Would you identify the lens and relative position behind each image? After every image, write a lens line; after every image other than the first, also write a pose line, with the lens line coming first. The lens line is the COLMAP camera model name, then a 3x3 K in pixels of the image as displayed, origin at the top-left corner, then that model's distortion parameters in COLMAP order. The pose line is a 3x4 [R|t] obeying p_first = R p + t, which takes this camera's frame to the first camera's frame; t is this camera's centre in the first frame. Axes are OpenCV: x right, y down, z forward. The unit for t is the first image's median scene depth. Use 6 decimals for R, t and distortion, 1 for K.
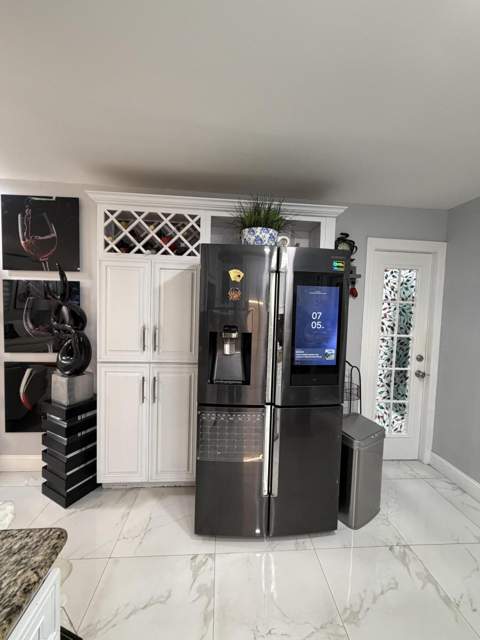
lens RADIAL K [[254.3, 0, 240.0], [0, 254.3, 318.2], [0, 0, 1]] dist [-0.000301, -0.000202]
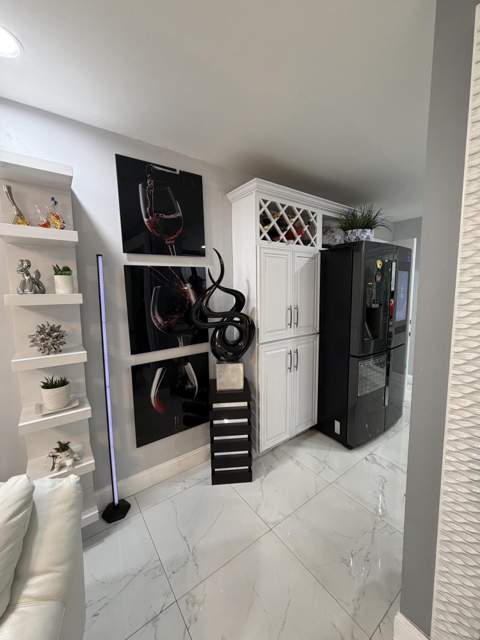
lens RADIAL K [[254.3, 0, 240.0], [0, 254.3, 318.2], [0, 0, 1]] dist [-0.000301, -0.000202]
pose [[0.849437, -0.105170, 0.517103, -1.153855], [0.067670, 0.993557, 0.090913, -0.037846], [-0.523333, -0.042233, 0.851081, 0.131025]]
